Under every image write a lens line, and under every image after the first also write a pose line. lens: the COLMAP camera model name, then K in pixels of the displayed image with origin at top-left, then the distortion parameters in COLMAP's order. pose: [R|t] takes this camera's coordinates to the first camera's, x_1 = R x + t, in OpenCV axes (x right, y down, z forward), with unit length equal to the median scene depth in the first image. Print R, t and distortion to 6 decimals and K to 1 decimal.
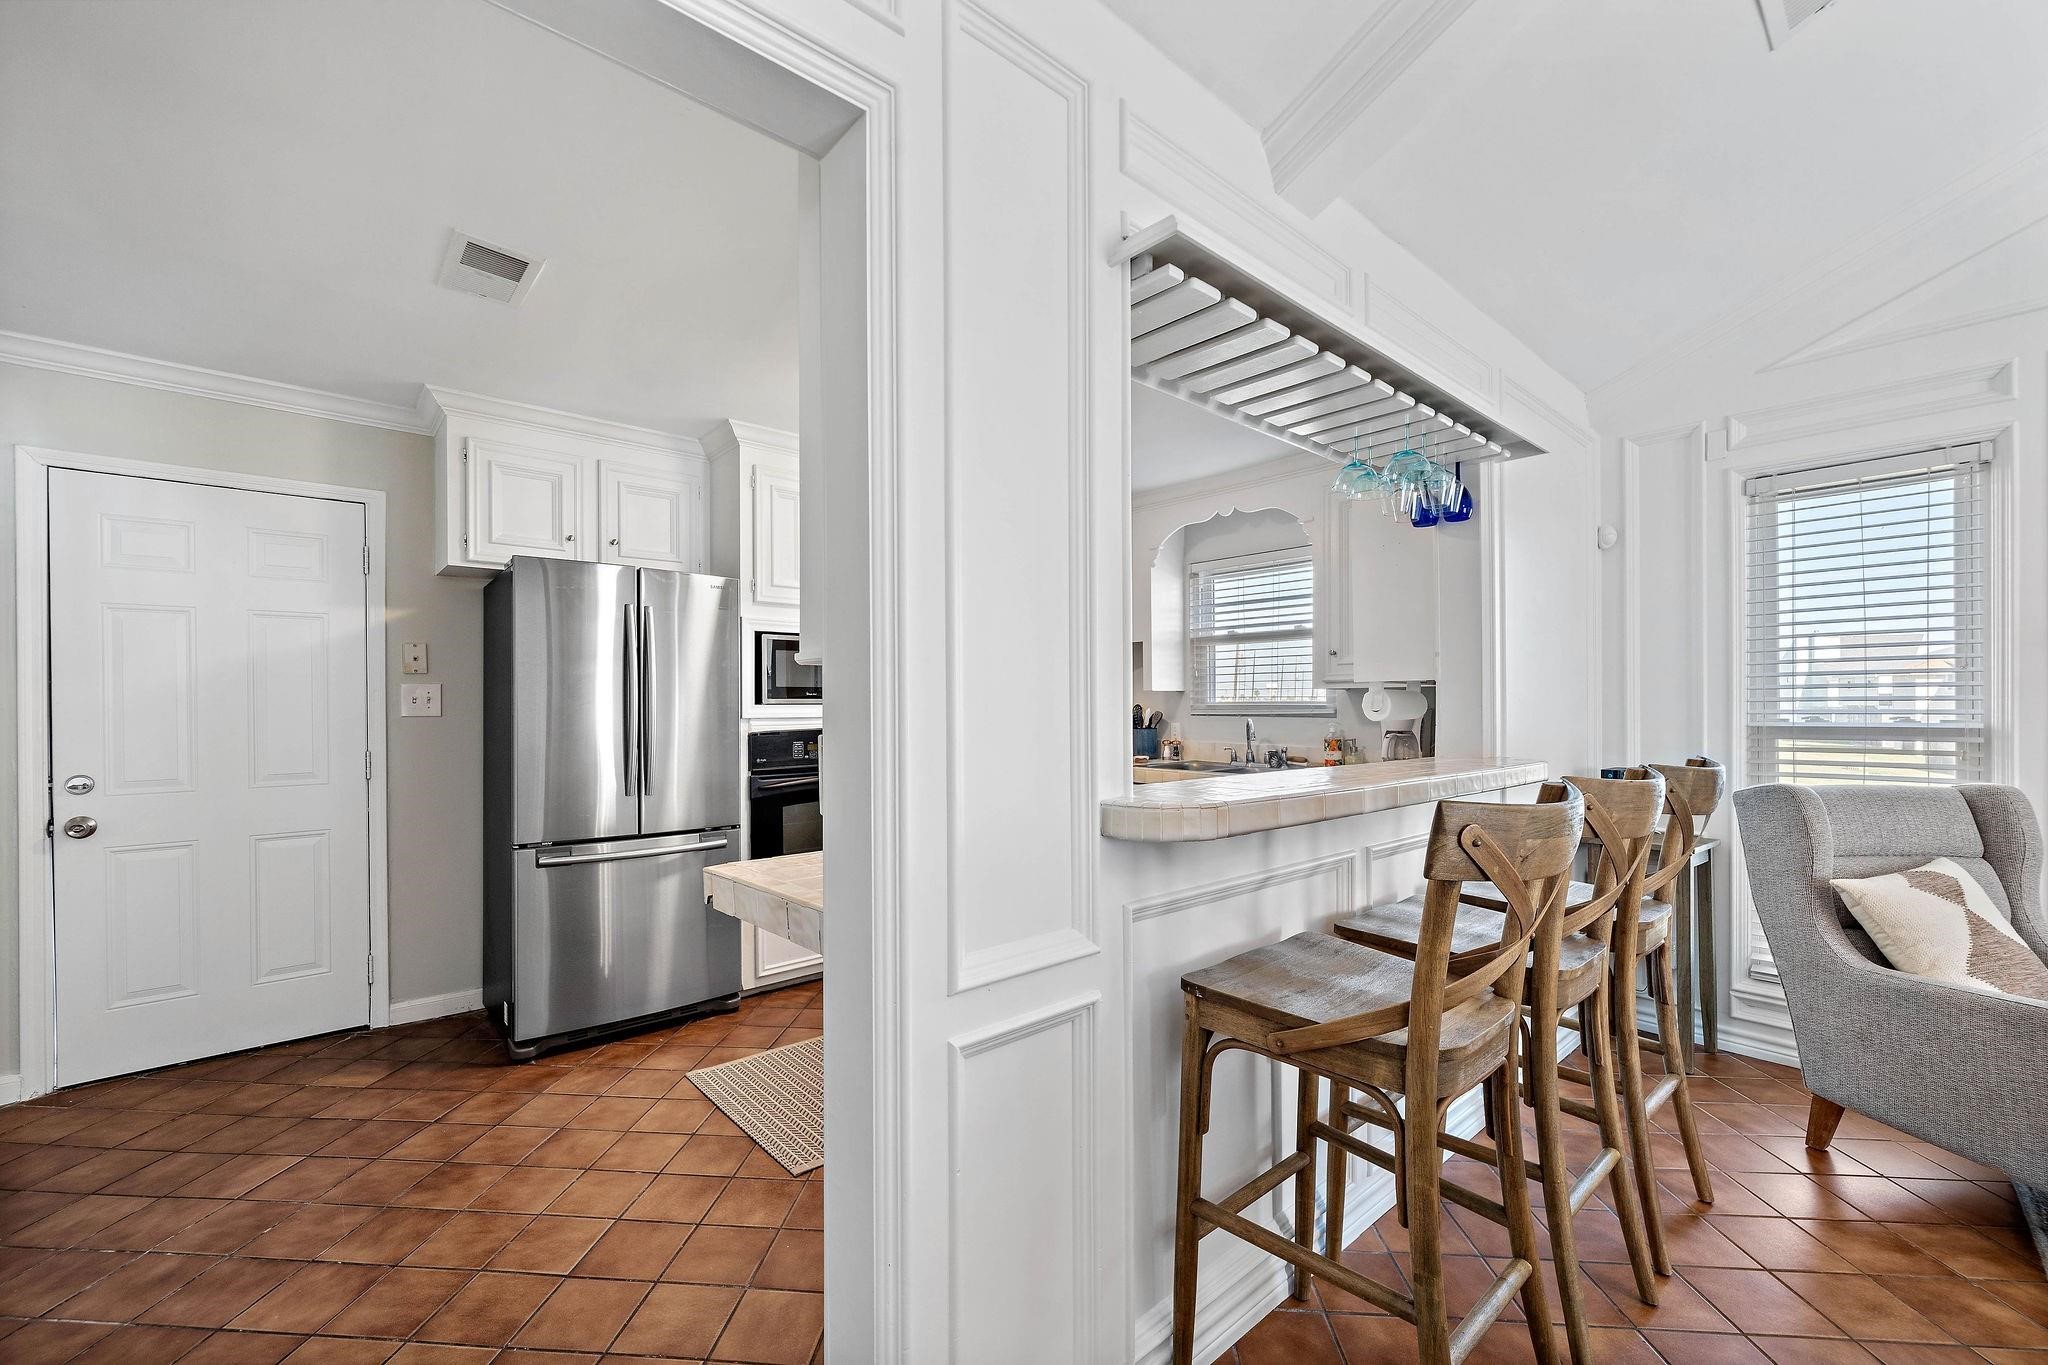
lens RADIAL K [[833.4, 0, 1013.6], [0, 833.4, 705.1], [0, 0, 1]] dist [0.000578, 0.000168]
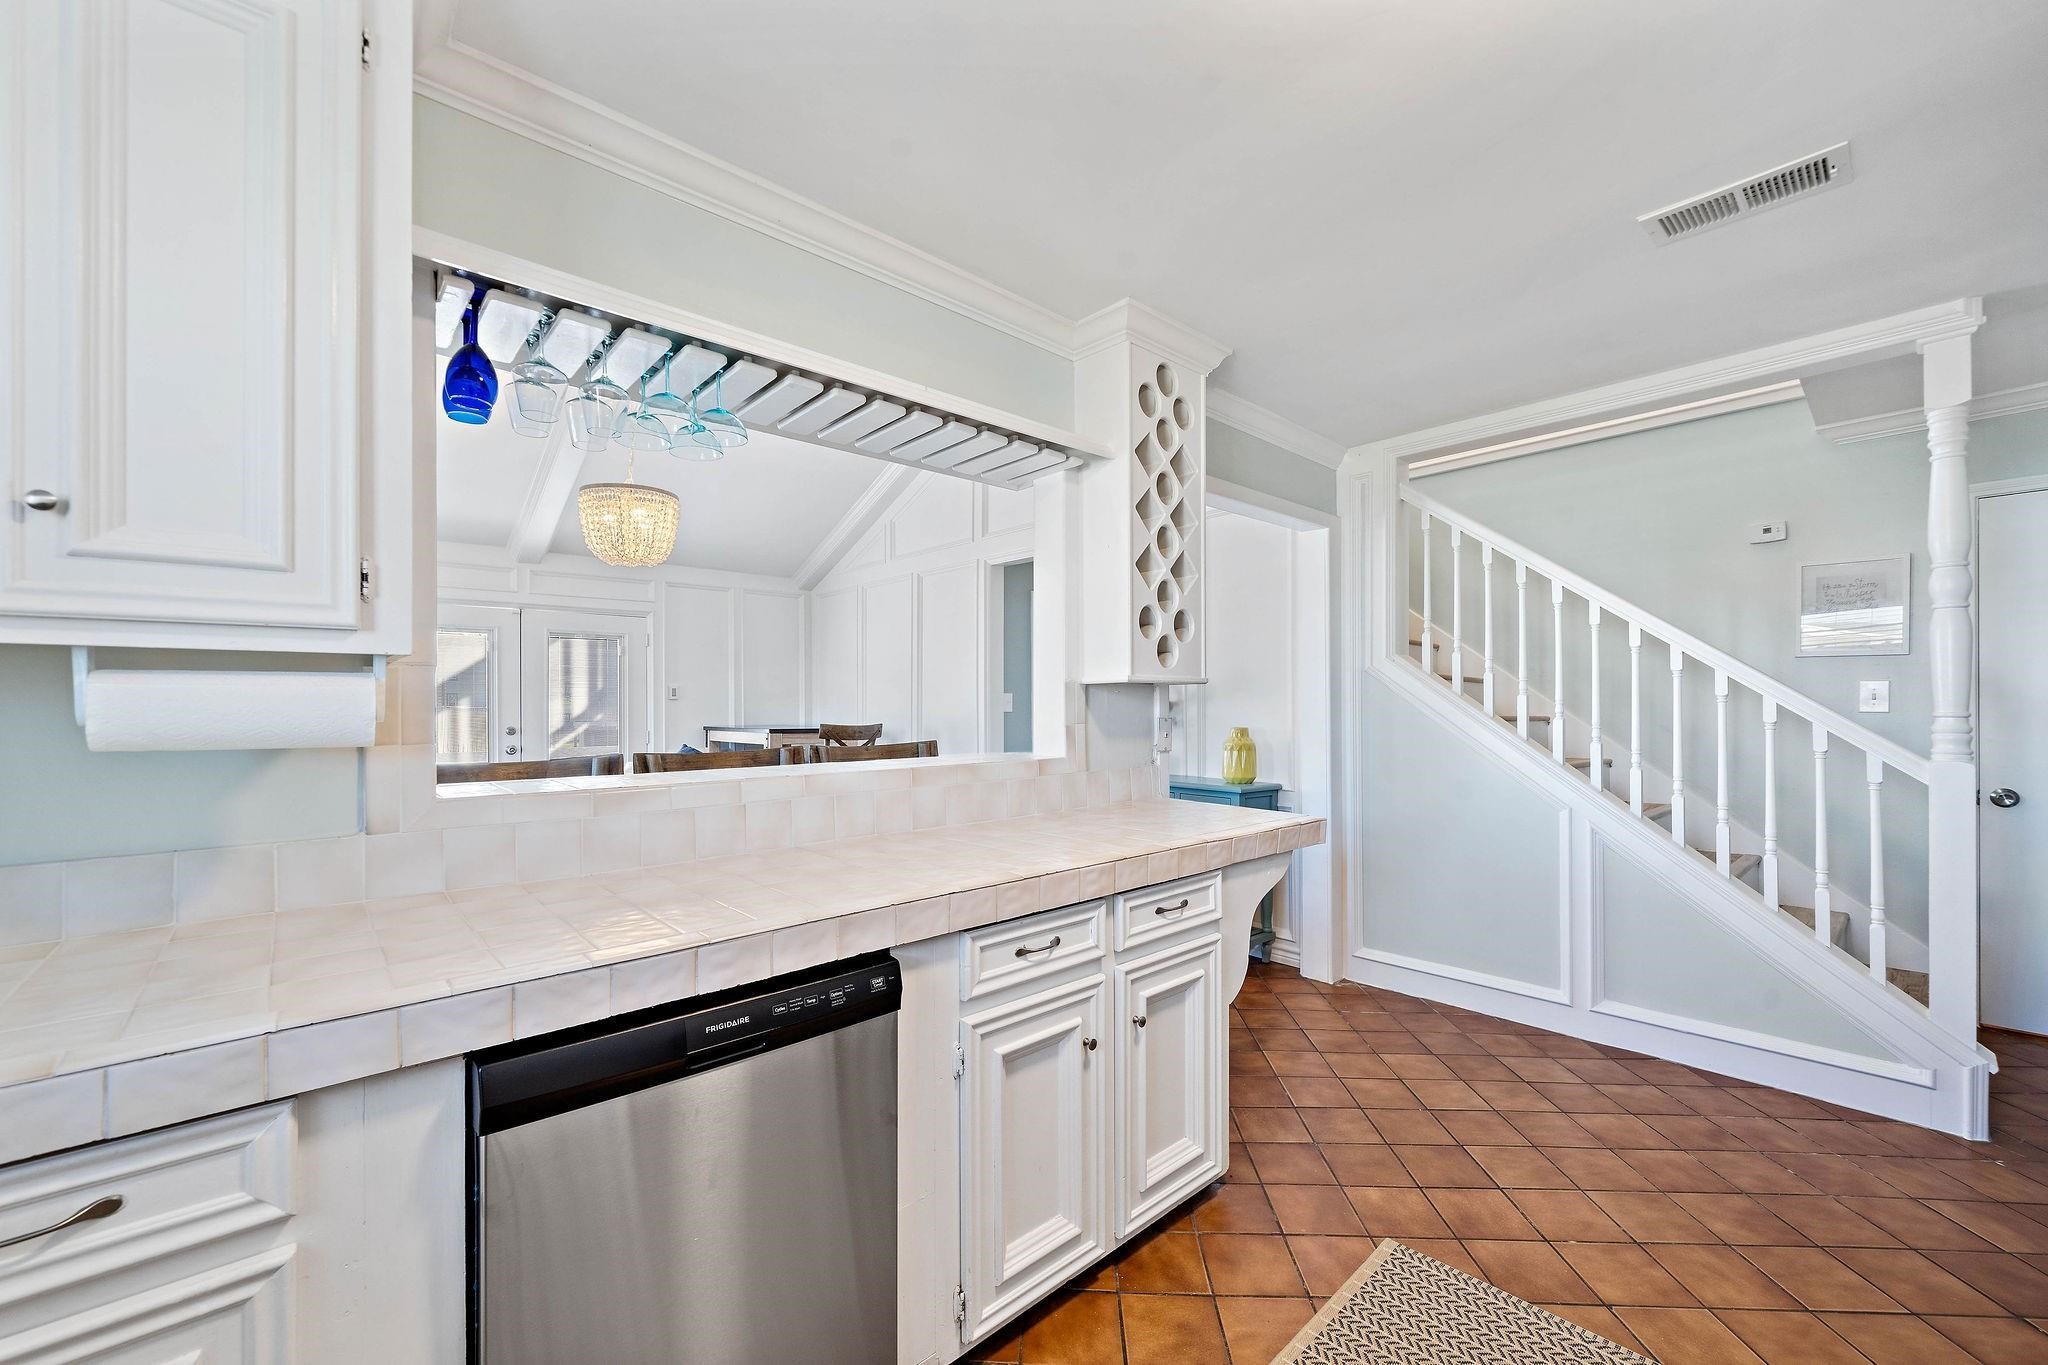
lens RADIAL K [[809.0, 0, 1008.1], [0, 809.0, 703.6], [0, 0, 1]] dist [-0.000994, 0.000463]
pose [[-0.999960, 0.006437, -0.006165, 0.116903], [0.006449, 0.999977, -0.001997, -0.000942], [0.006152, -0.002037, -0.999979, 1.553566]]
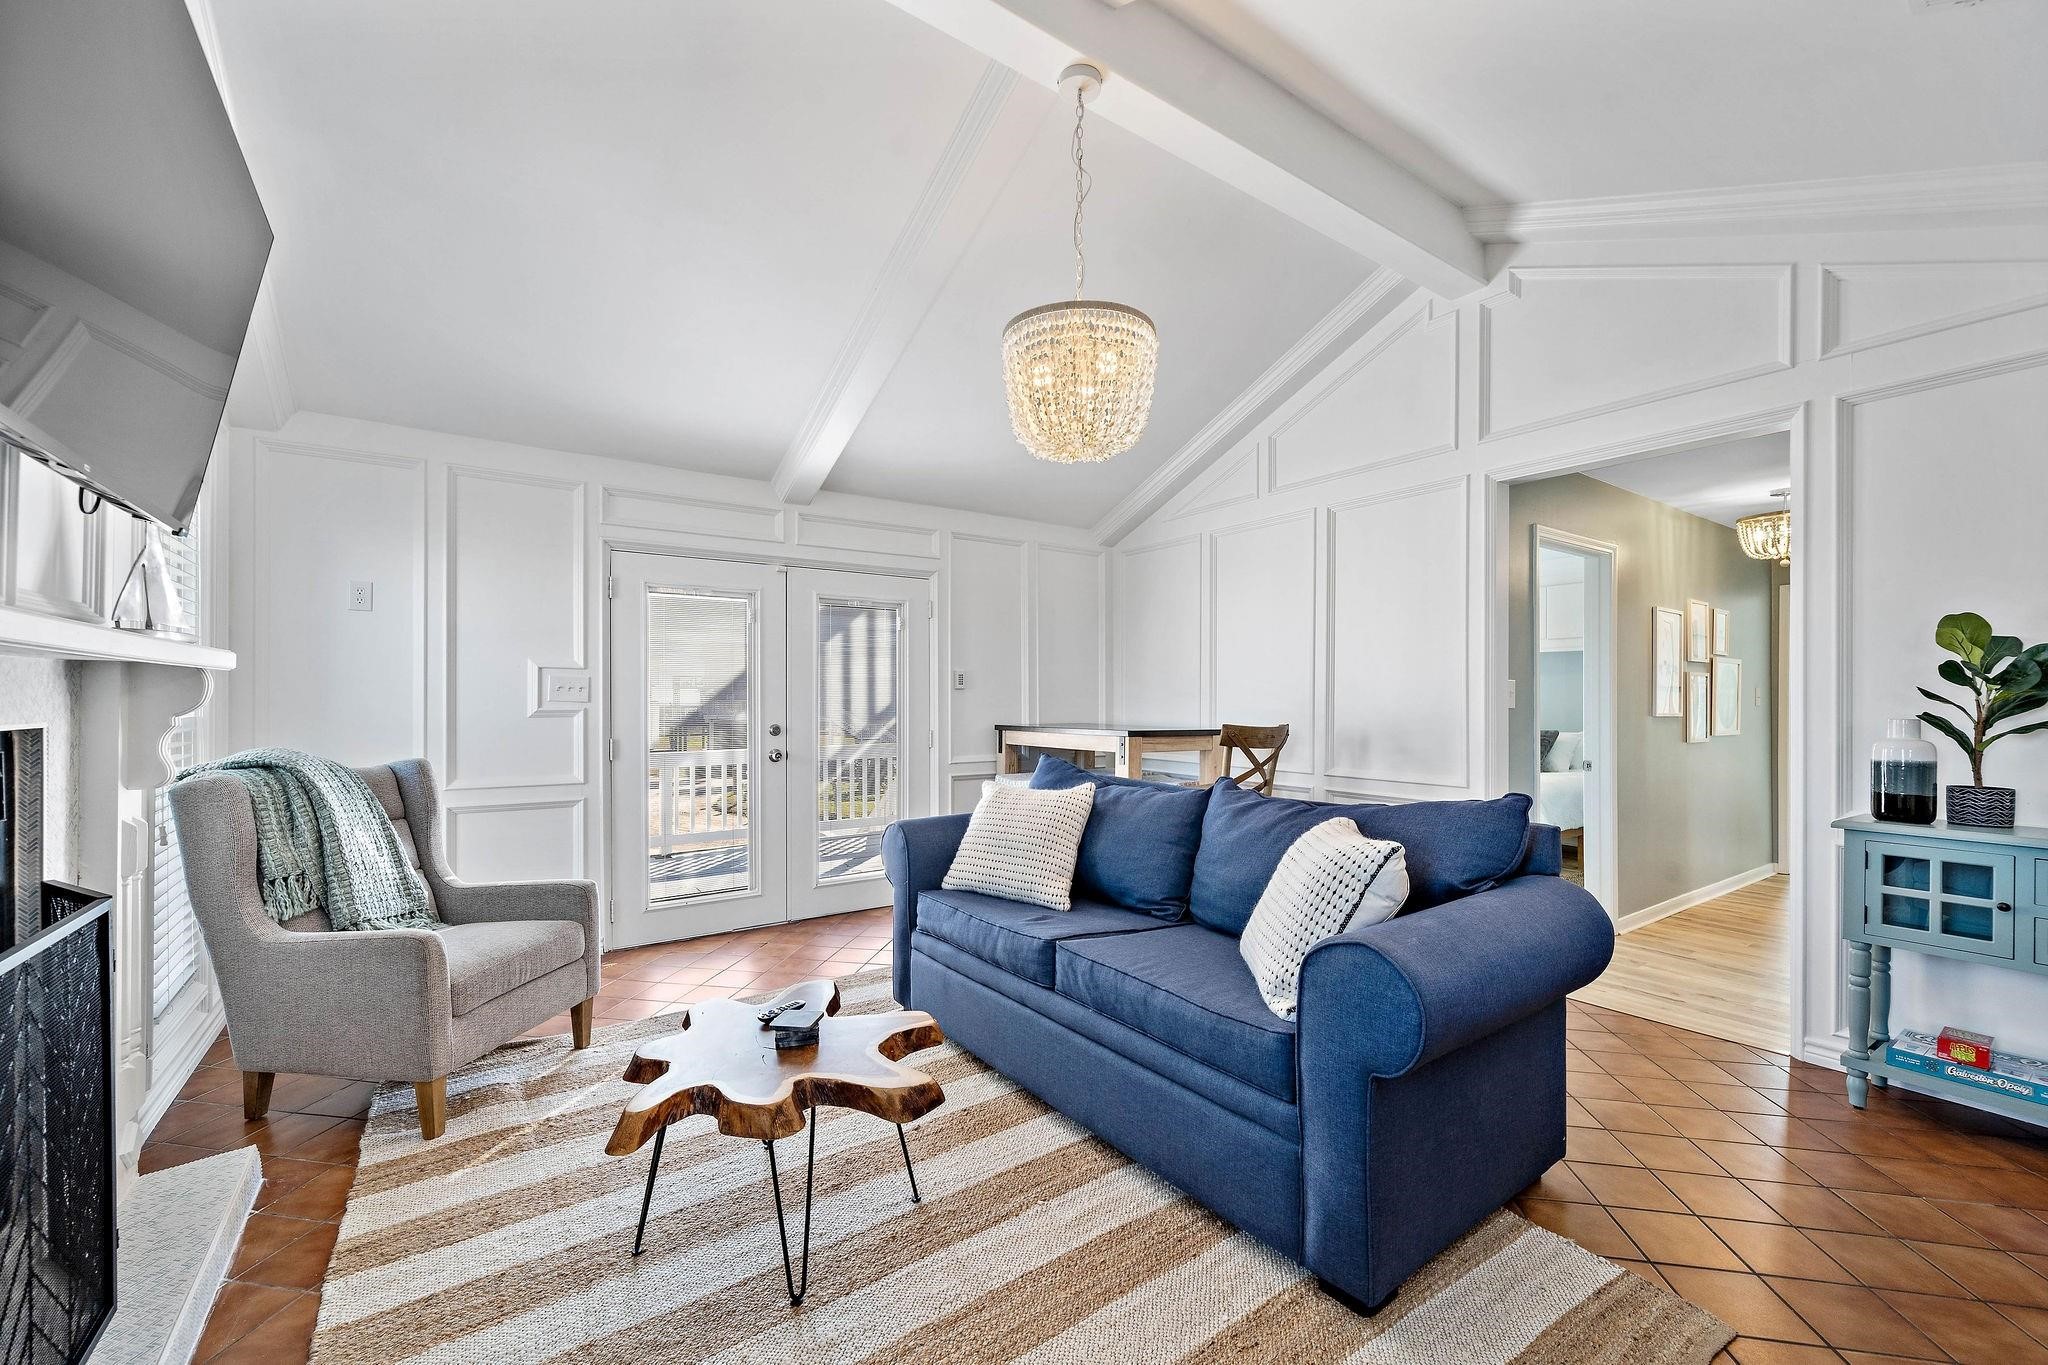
lens RADIAL K [[833.4, 0, 1013.6], [0, 833.4, 705.1], [0, 0, 1]] dist [0.000578, 0.000168]
pose [[-0.993639, 0.003250, 0.112568, 0.806462], [0.003731, 0.999985, 0.004063, 0.005175], [-0.112553, 0.004457, -0.993636, 0.946828]]
